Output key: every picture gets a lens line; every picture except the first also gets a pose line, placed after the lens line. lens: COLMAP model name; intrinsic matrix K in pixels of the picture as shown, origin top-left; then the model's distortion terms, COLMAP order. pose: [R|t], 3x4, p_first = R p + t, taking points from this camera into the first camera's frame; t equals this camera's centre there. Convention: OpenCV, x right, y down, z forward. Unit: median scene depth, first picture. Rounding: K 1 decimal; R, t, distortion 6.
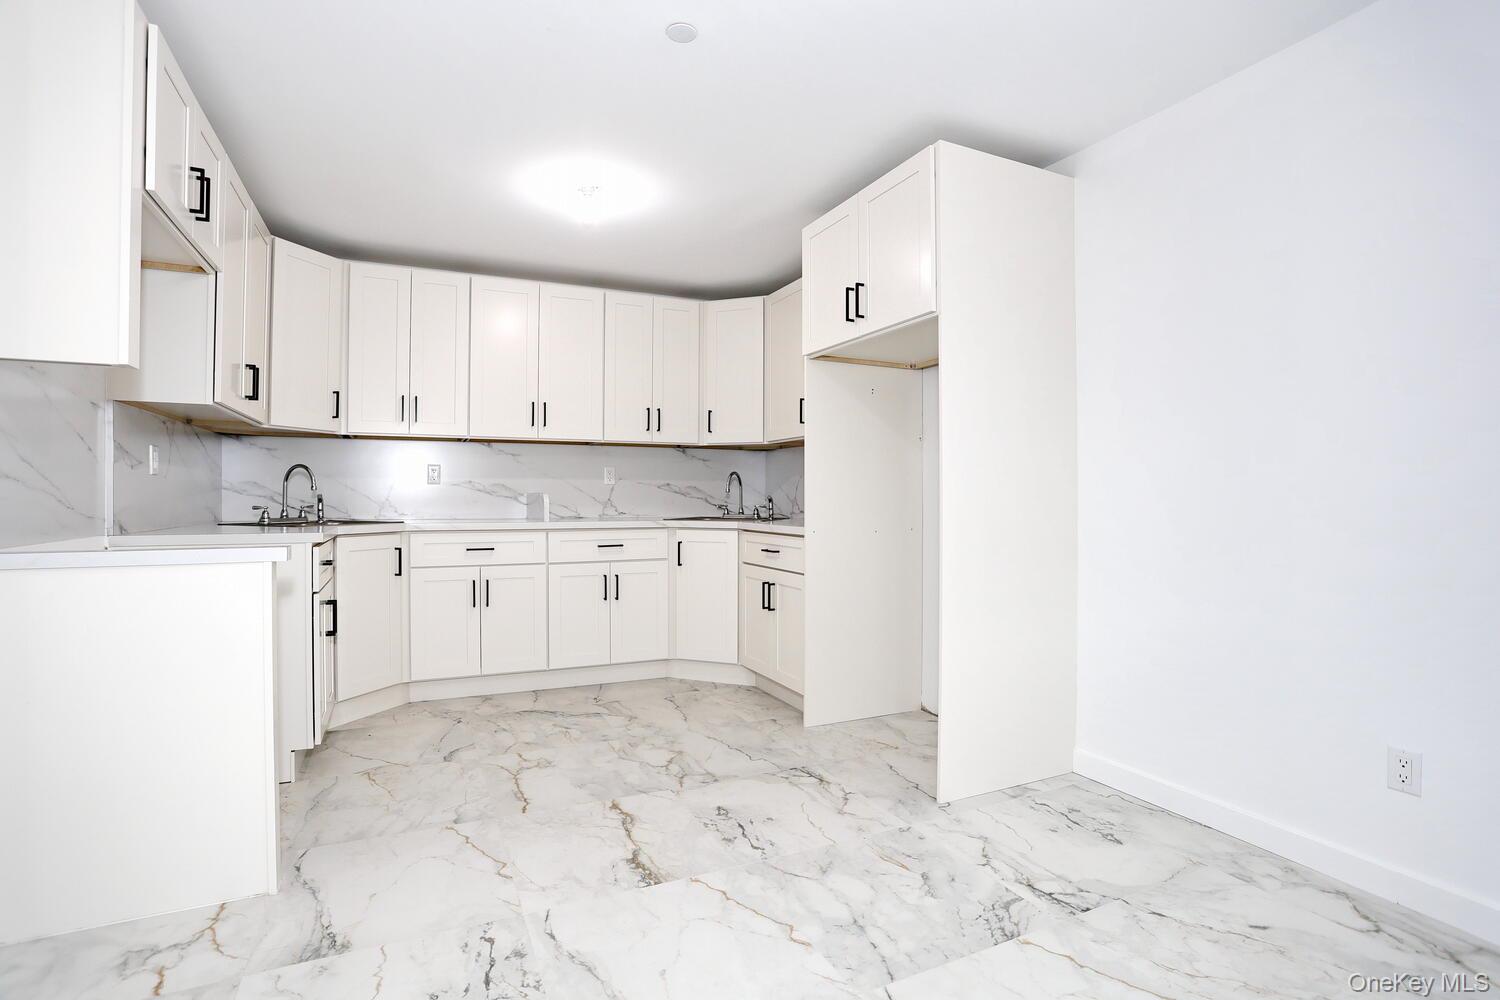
lens RADIAL K [[726.4, 0, 744.4], [0, 726.4, 498.5], [0, 0, 1]] dist [-0.058724, 0.018457]
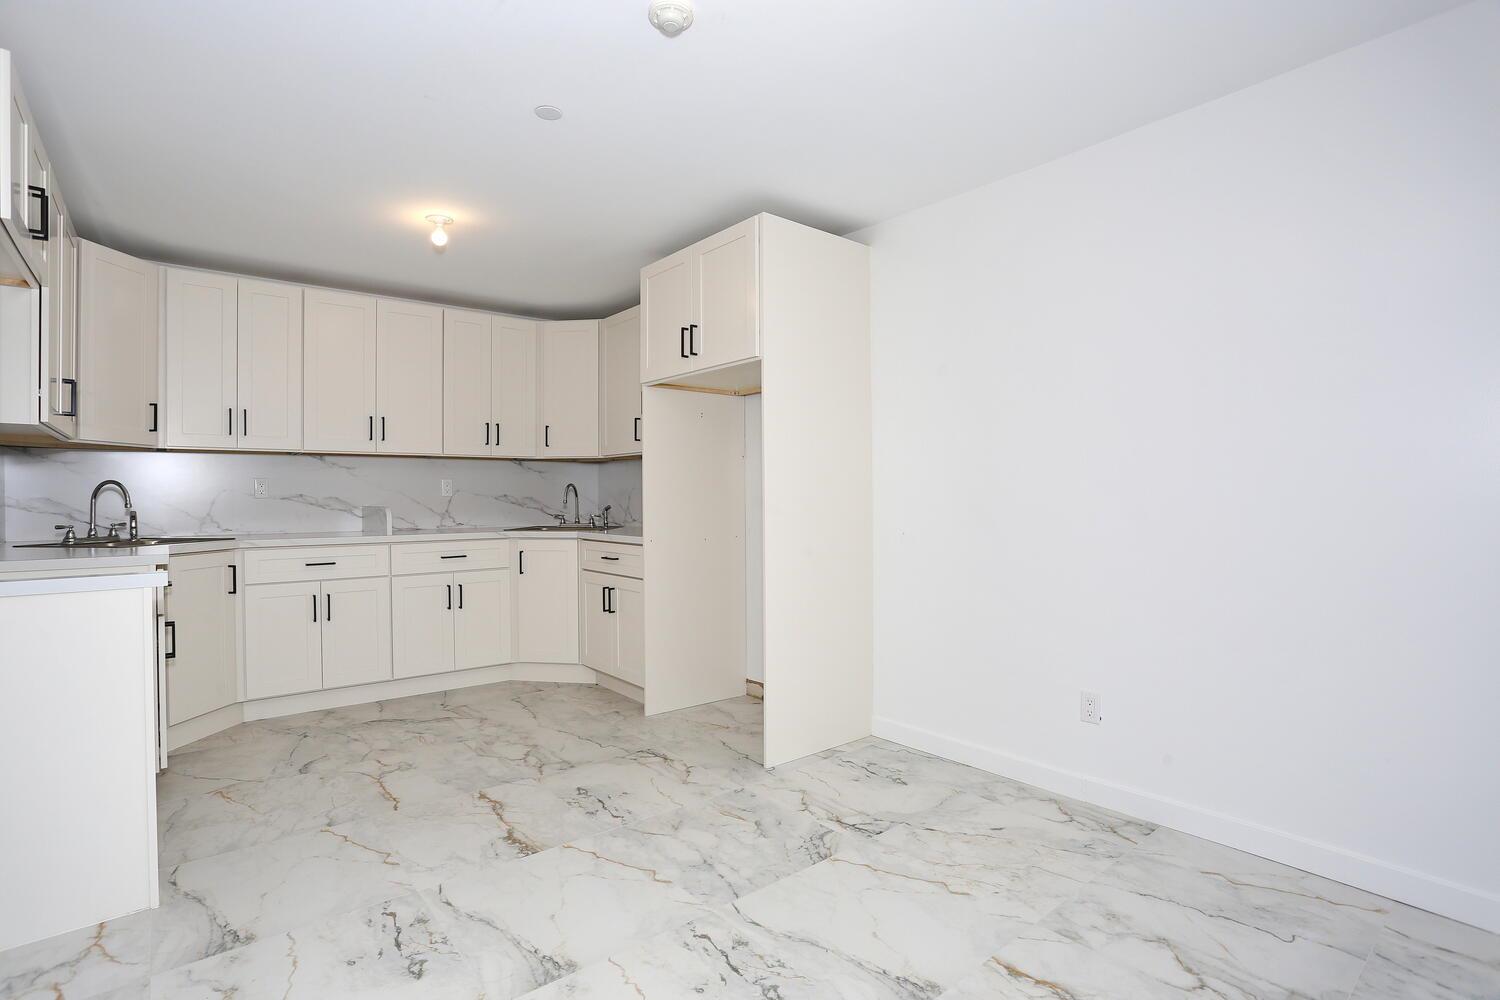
lens RADIAL K [[726.4, 0, 742.9], [0, 726.4, 501.7], [0, 0, 1]] dist [-0.058724, 0.018457]
pose [[0.968994, -0.008187, 0.246950, -0.044088], [0.006993, 0.999959, 0.005712, -0.019973], [-0.246987, -0.003808, 0.969011, -0.117077]]
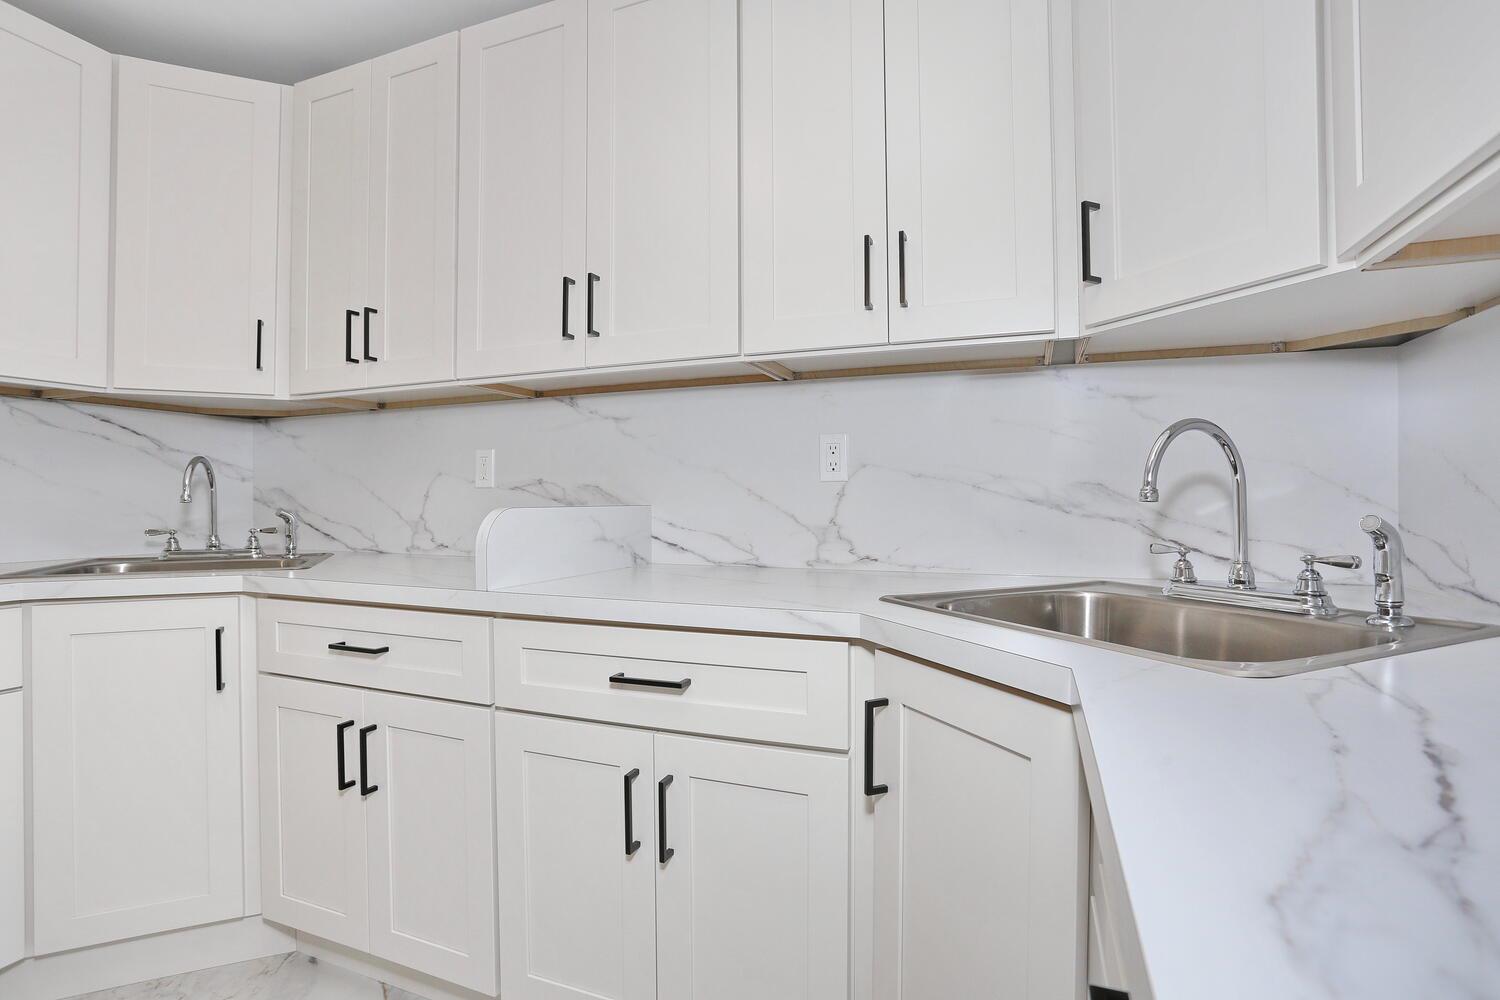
lens RADIAL K [[726.4, 0, 753.7], [0, 726.4, 497.6], [0, 0, 1]] dist [-0.058724, 0.018457]
pose [[0.686599, -0.006634, -0.727006, 0.080572], [0.001586, 0.999970, -0.007628, -0.010907], [0.727035, 0.004085, 0.686588, 0.973600]]
